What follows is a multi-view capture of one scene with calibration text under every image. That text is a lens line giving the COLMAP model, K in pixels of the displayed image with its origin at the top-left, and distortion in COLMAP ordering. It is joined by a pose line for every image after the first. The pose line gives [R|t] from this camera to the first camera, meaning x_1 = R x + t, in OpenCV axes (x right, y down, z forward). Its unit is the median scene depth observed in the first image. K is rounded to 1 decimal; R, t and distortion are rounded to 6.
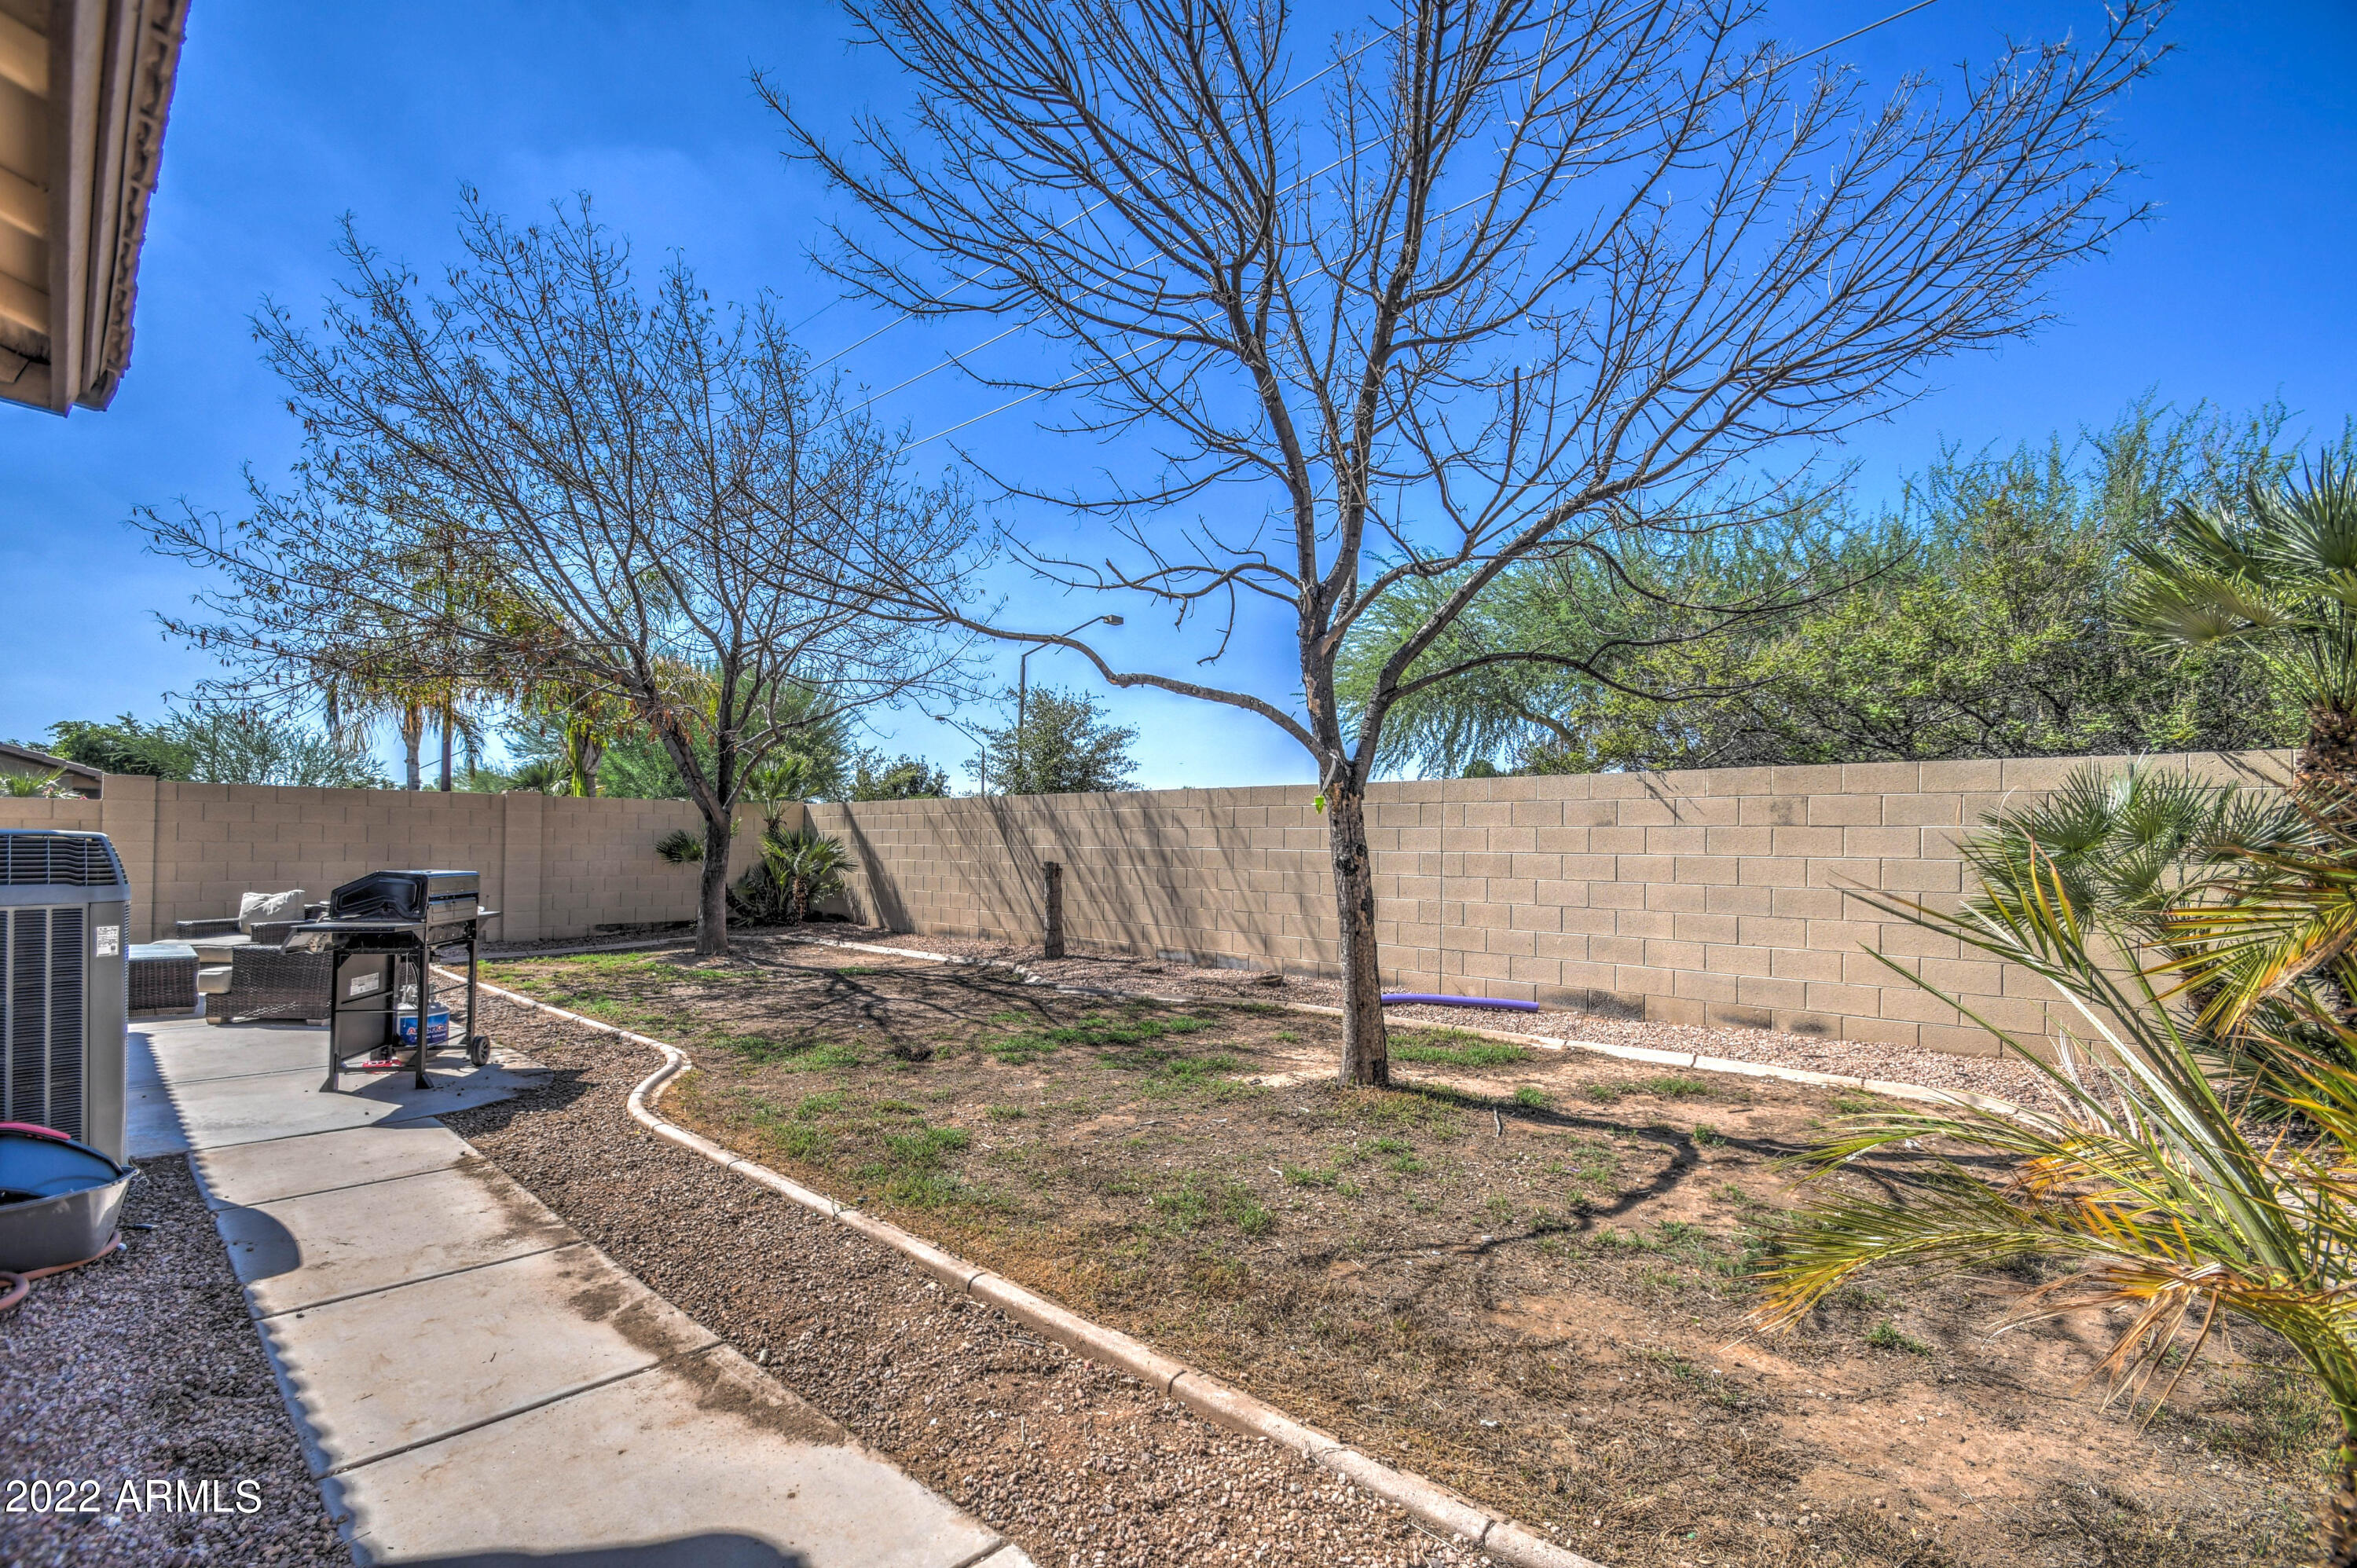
lens RADIAL K [[1034.3, 0, 1173.4], [0, 1034.3, 831.3], [0, 0, 1]] dist [0.000646, 0.000289]
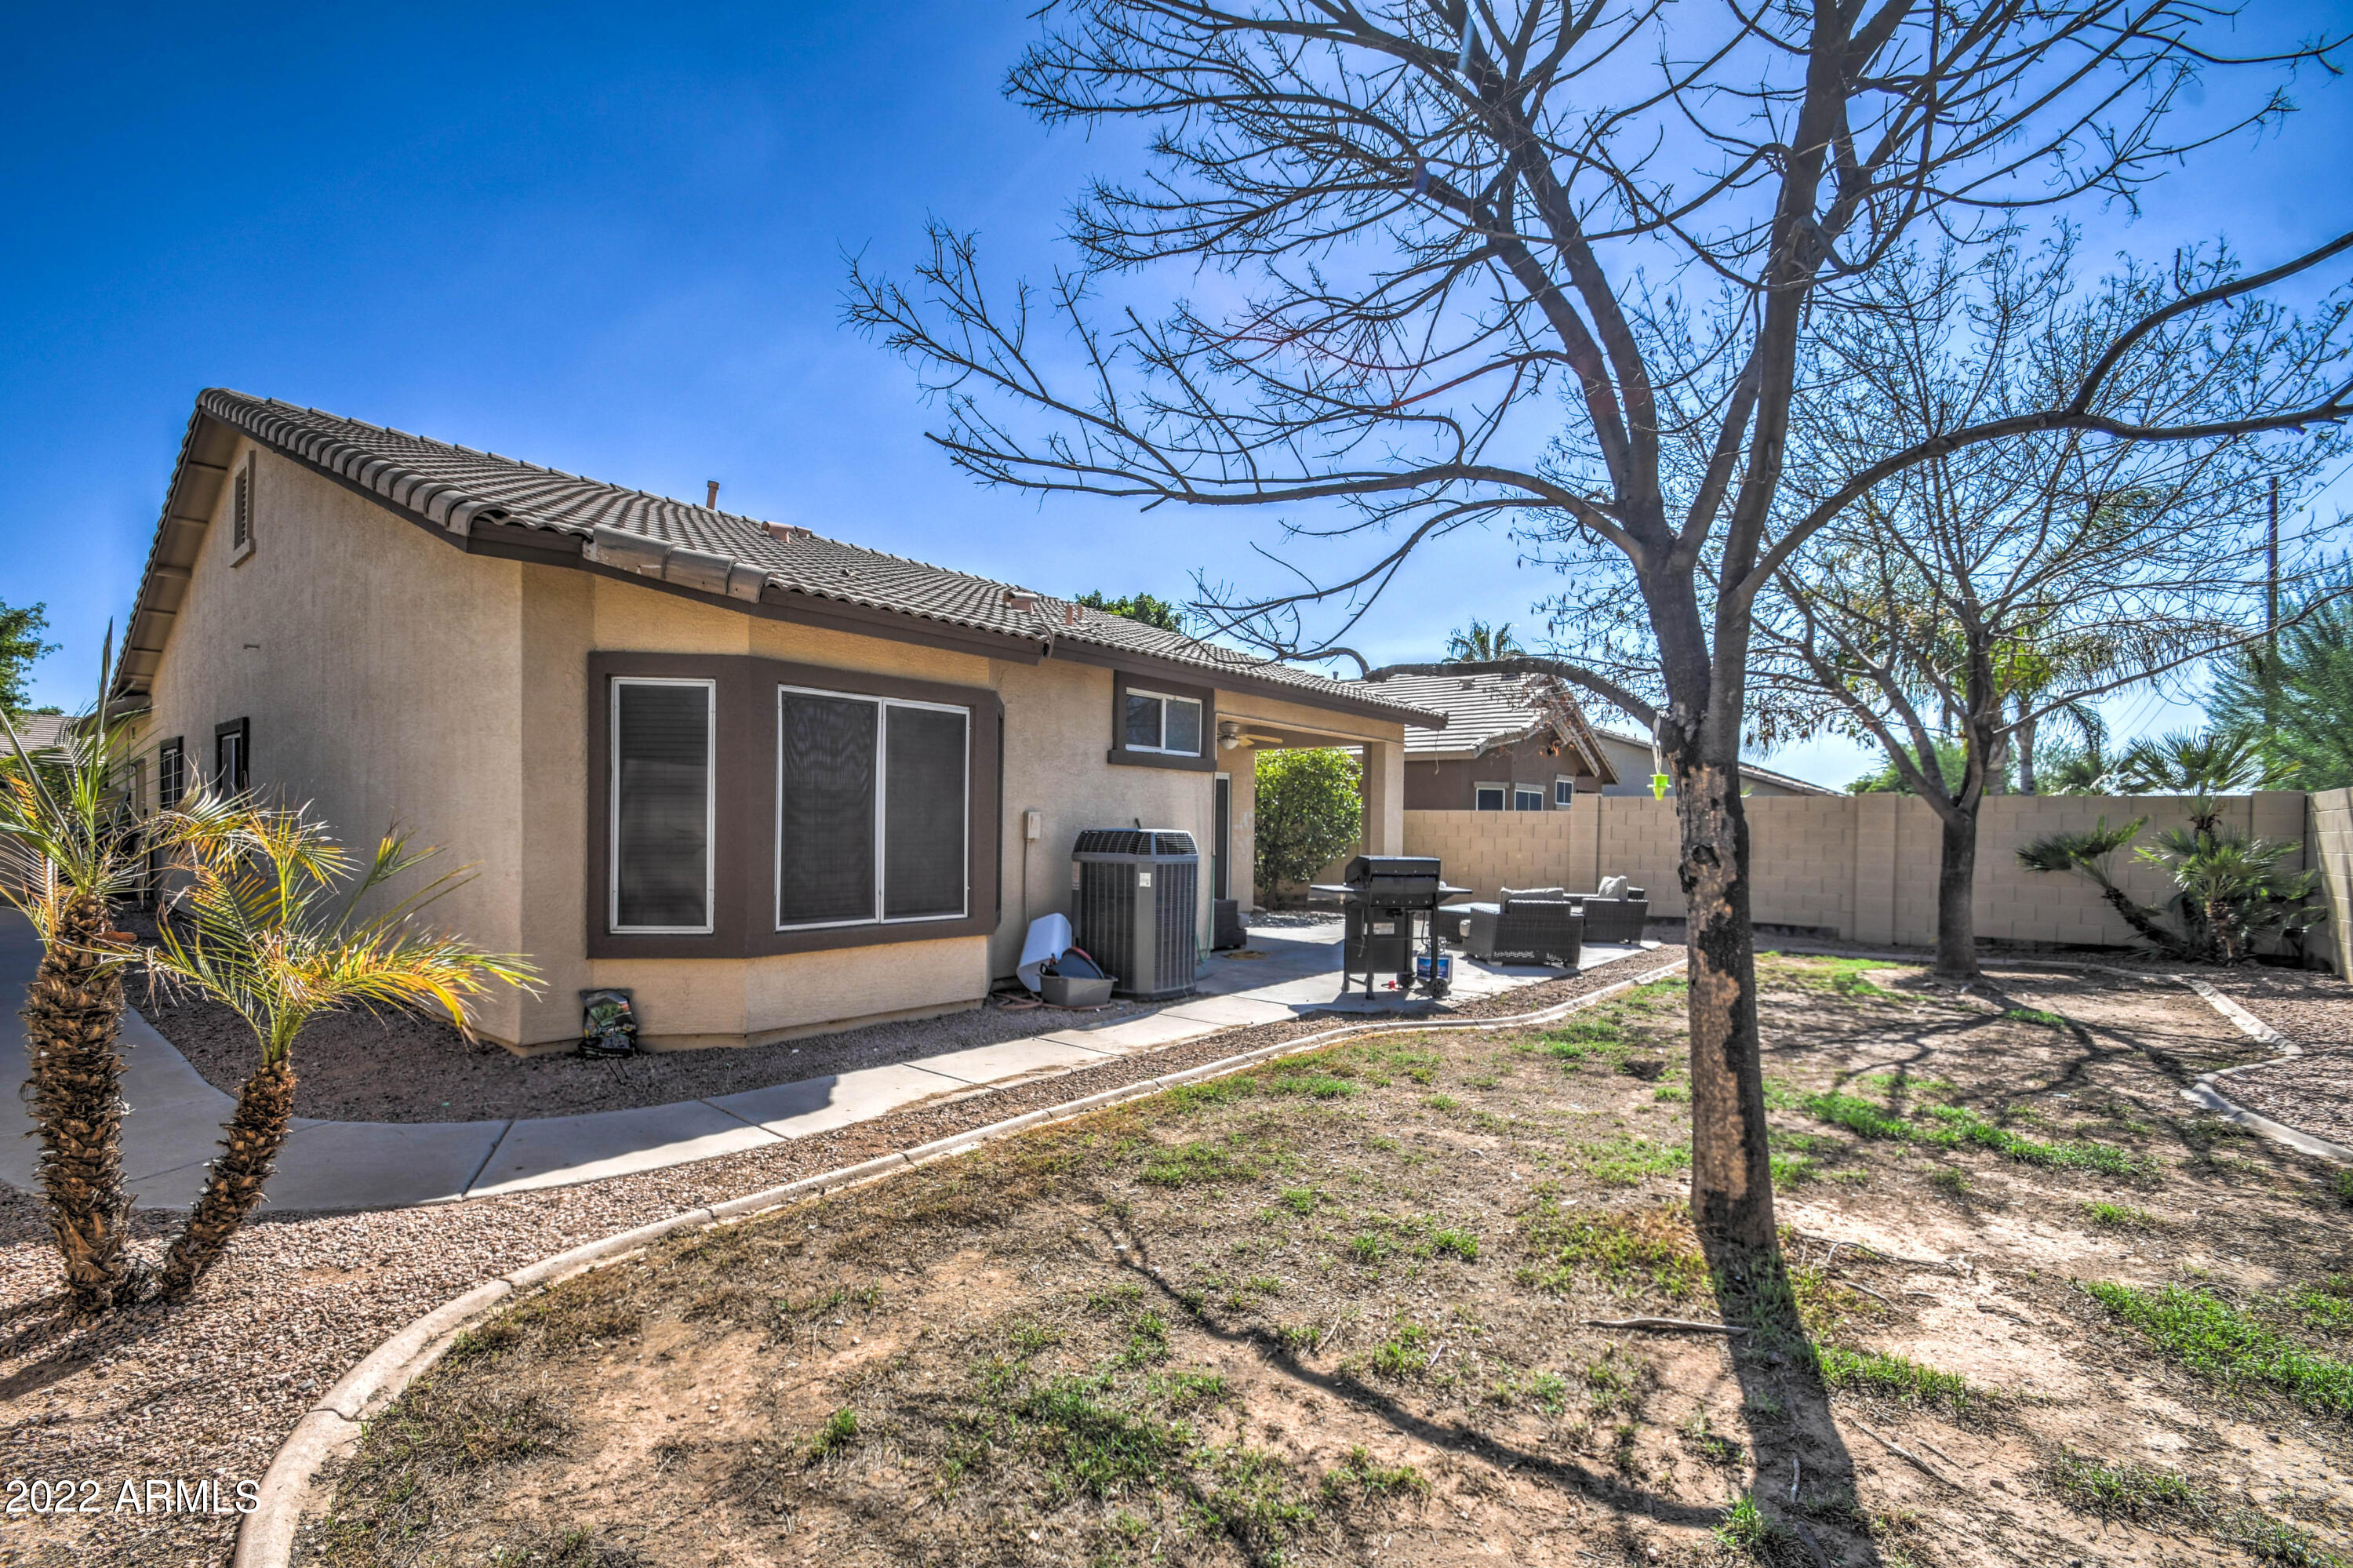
lens RADIAL K [[1032.7, 0, 1171.4], [0, 1032.7, 831.2], [0, 0, 1]] dist [0.000646, 0.000289]
pose [[0.065953, -0.001937, -0.997821, 1.140988], [-0.003583, 0.999991, -0.002178, 0.007981], [0.997816, 0.003718, 0.065945, 0.894579]]
